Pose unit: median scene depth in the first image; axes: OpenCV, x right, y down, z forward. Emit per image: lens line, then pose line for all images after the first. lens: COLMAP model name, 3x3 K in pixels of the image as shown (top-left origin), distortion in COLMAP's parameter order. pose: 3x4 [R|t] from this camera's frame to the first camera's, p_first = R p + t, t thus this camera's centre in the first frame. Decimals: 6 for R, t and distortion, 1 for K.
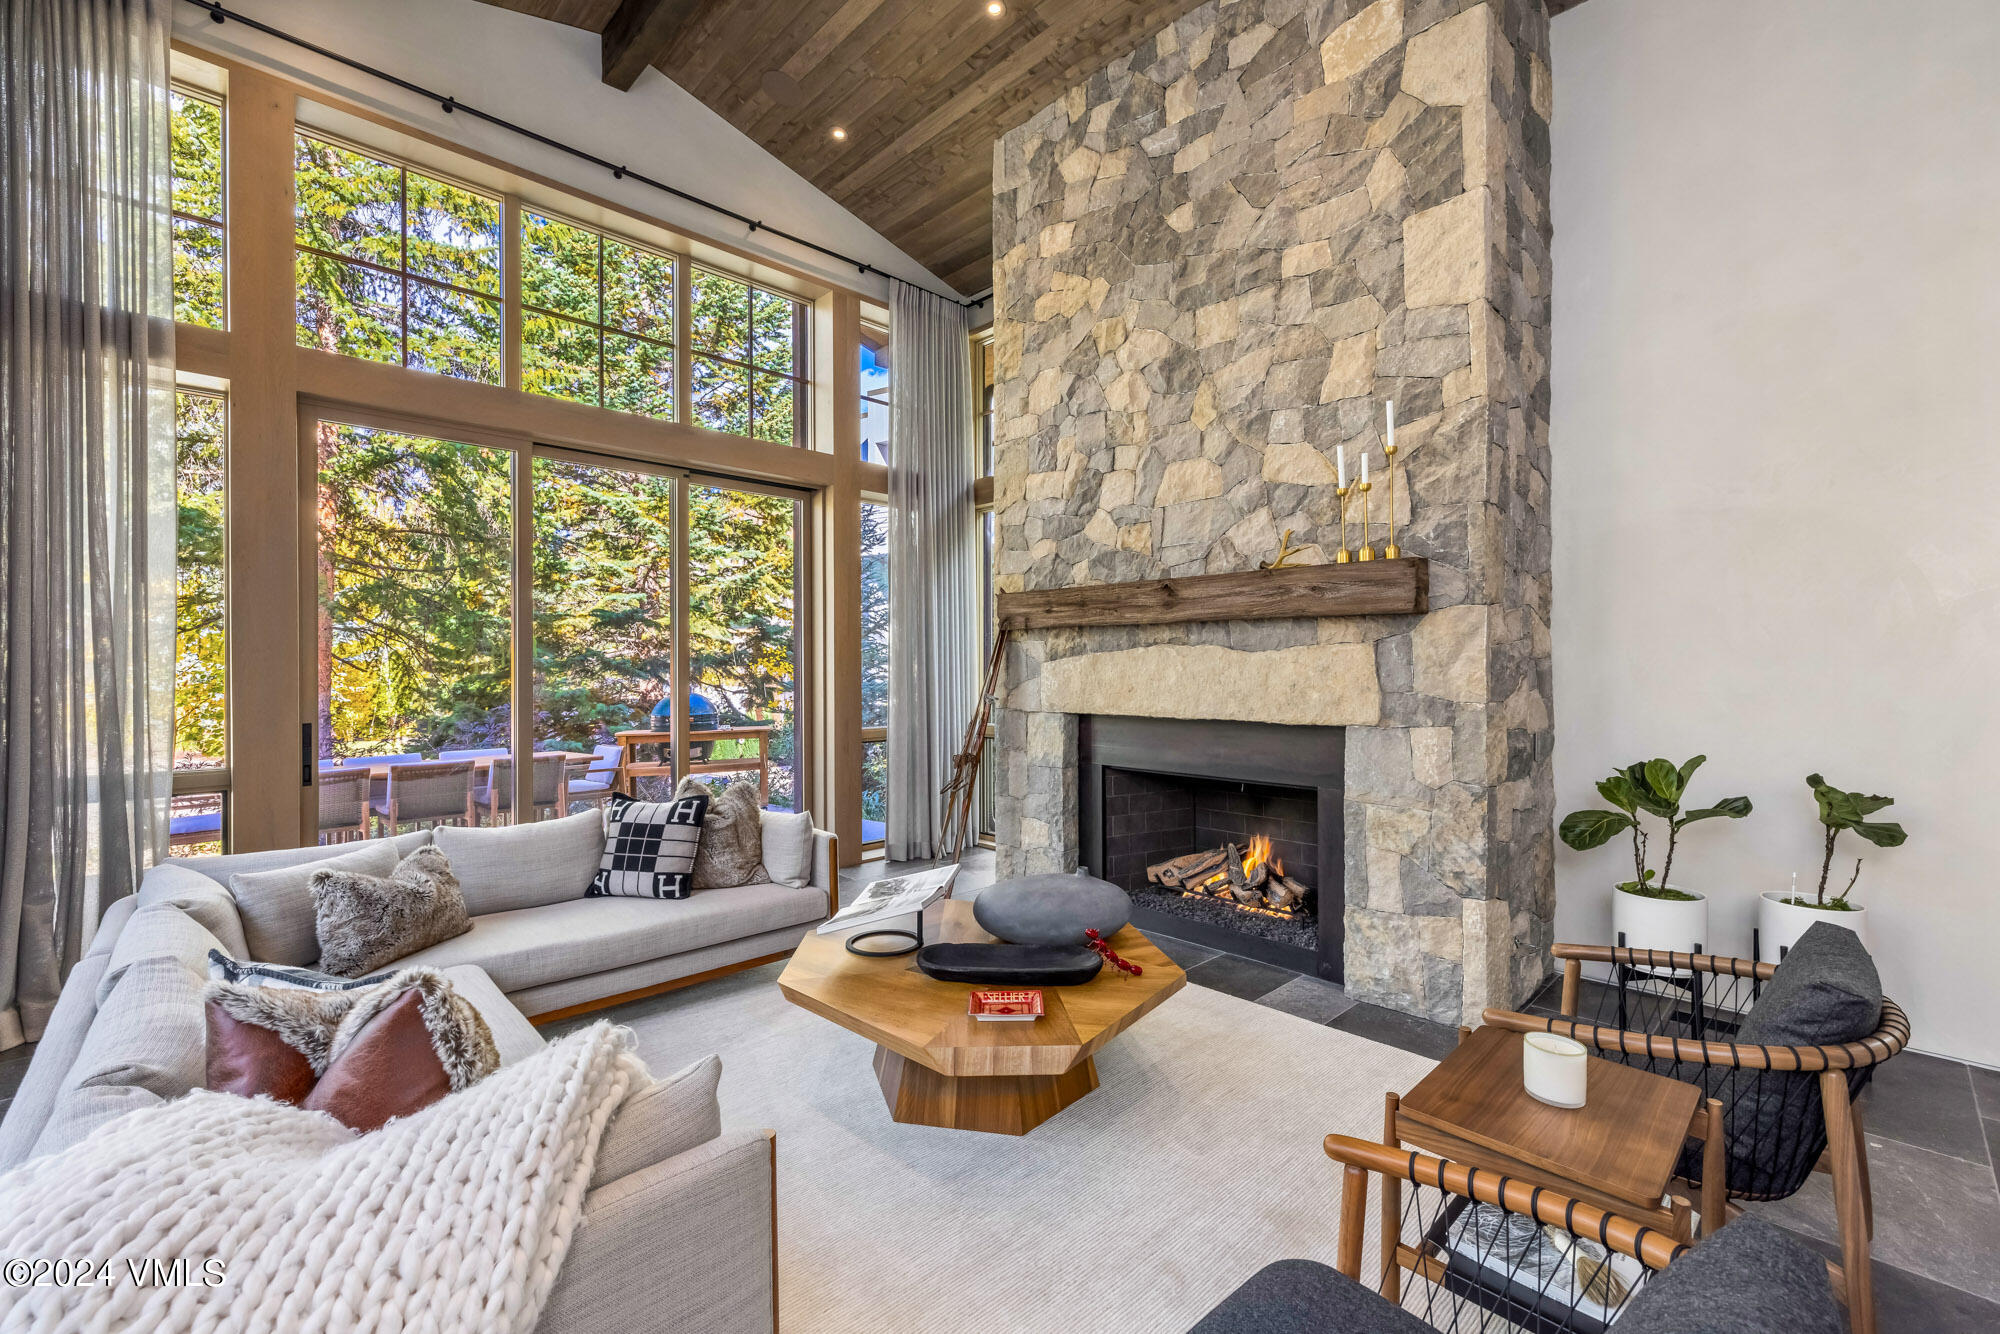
lens RADIAL K [[849.6, 0, 1008.2], [0, 849.6, 666.1], [0, 0, 1]] dist [0.001449, -0.001336]
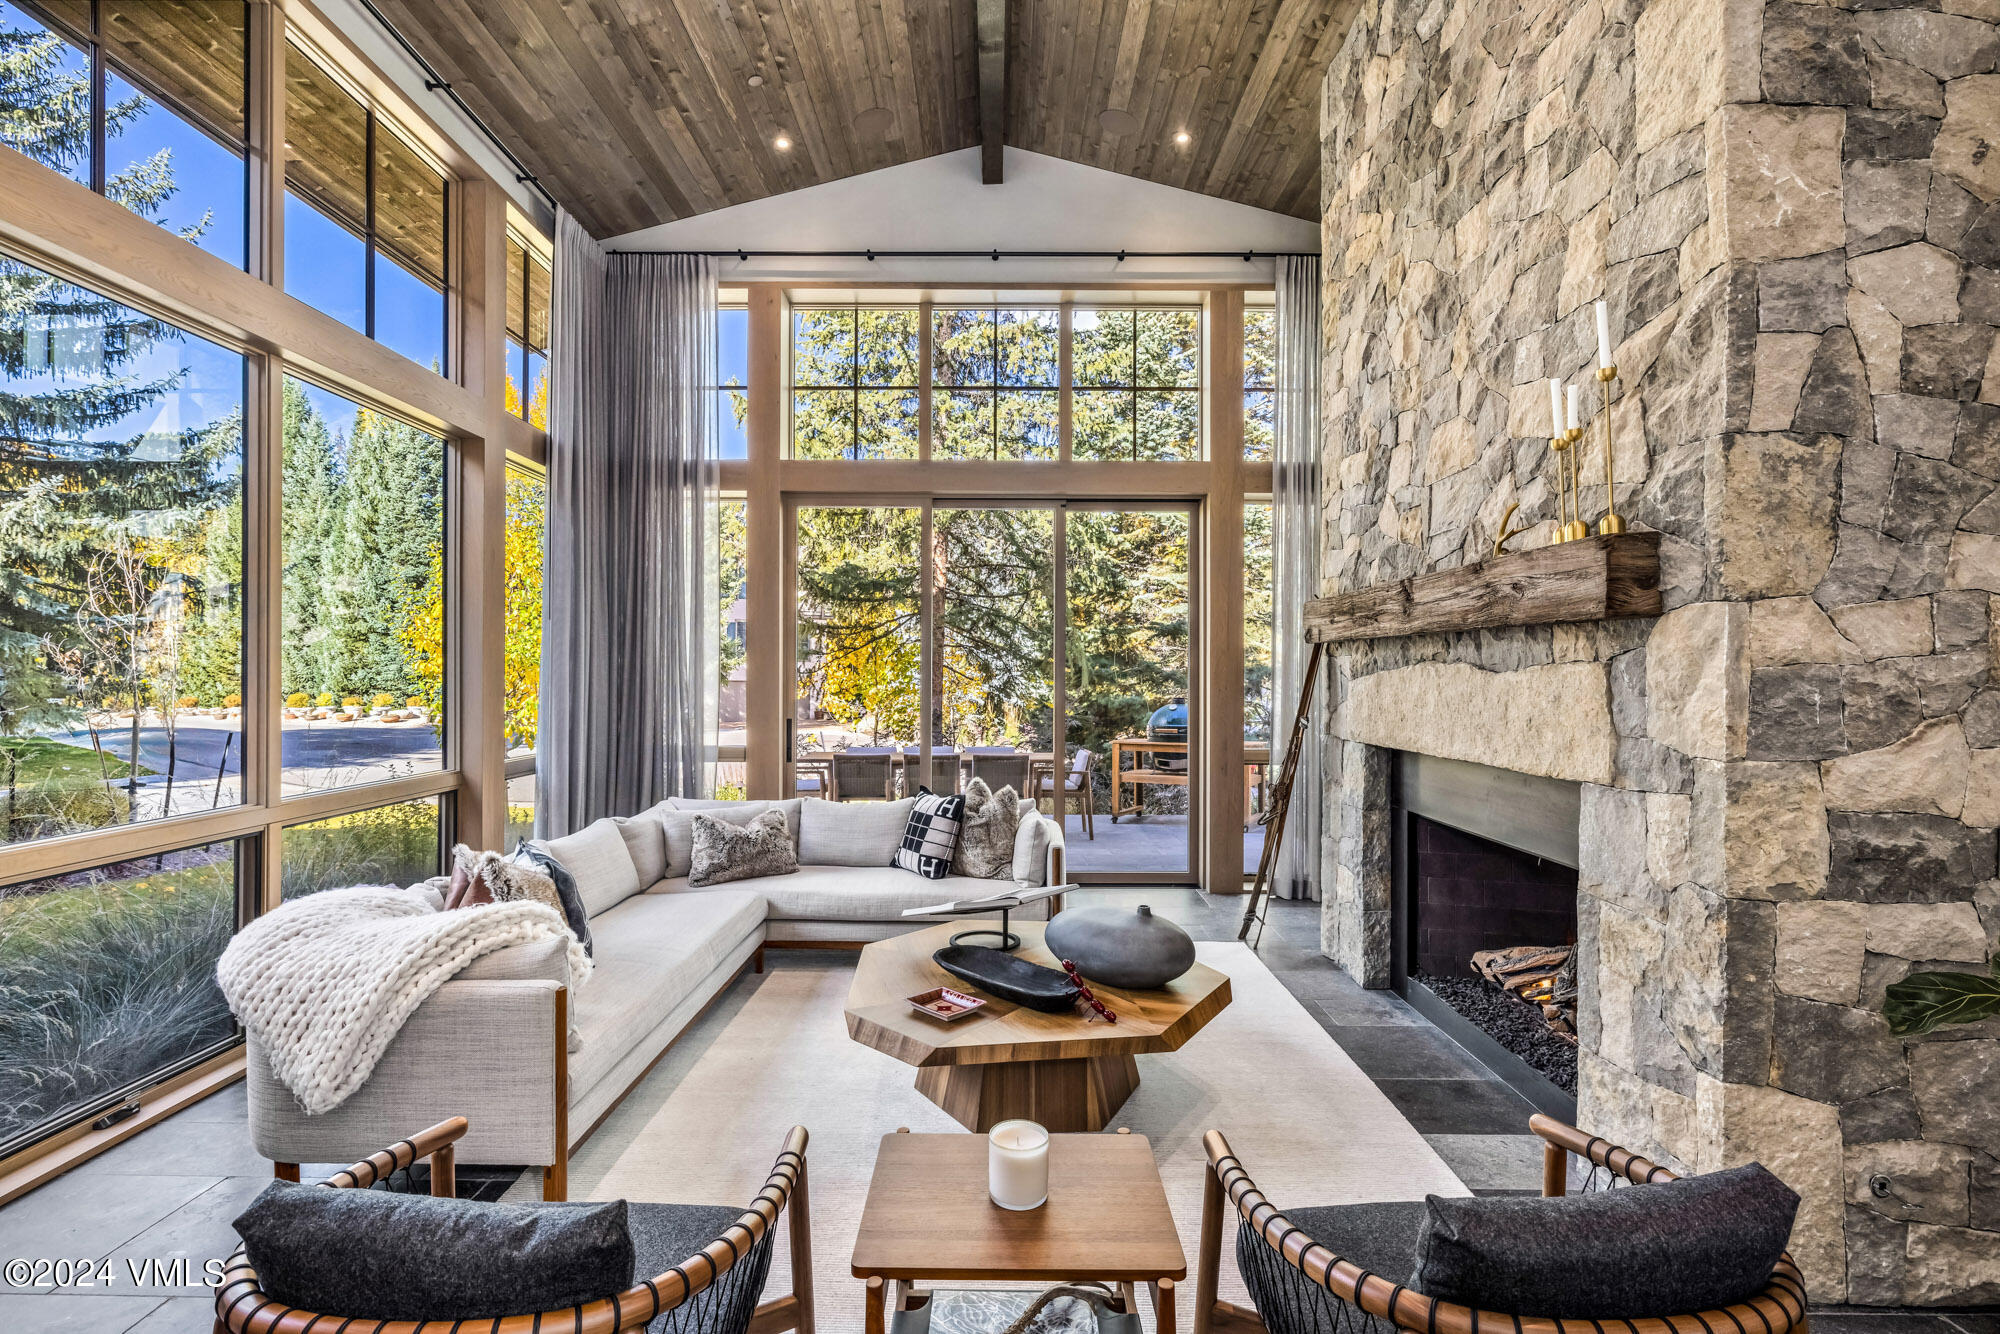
lens RADIAL K [[936.3, 0, 1000.1], [0, 936.3, 669.2], [0, 0, 1]] dist [-0.008441, 0.001176]
pose [[0.709275, 0.002441, -0.704927, 0.597837], [-0.005717, 0.999981, -0.002290, -0.016640], [0.704908, 0.005655, 0.709276, 0.136295]]
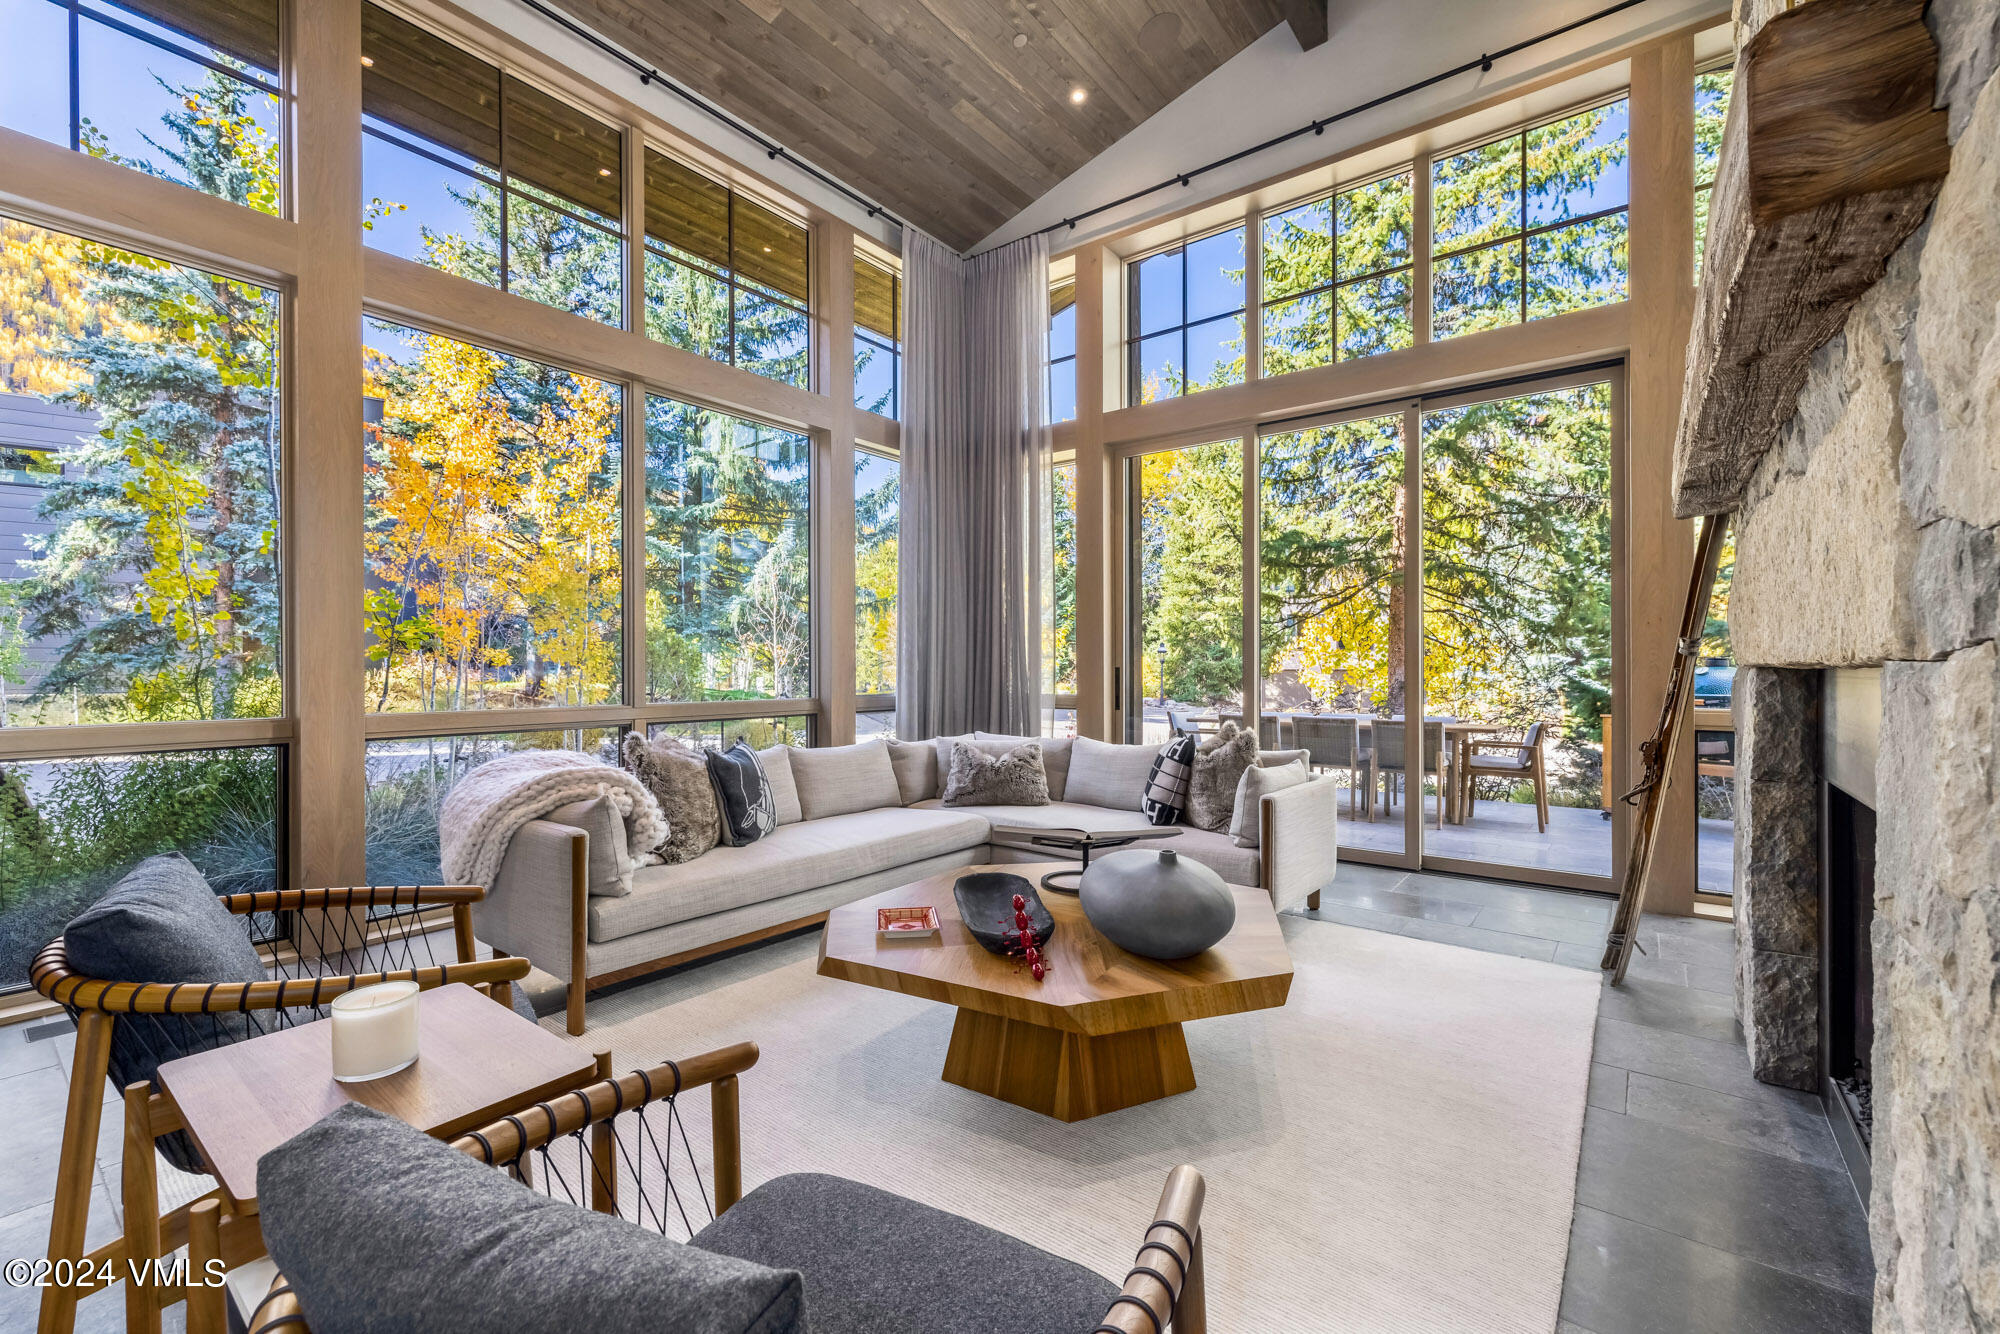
lens RADIAL K [[849.6, 0, 986.9], [0, 849.6, 669.8], [0, 0, 1]] dist [0.001449, -0.001336]
pose [[0.119433, 0.003305, -0.992837, 0.656226], [-0.000146, 0.999995, 0.003311, 0.072617], [0.992842, -0.000250, 0.119432, 0.656876]]
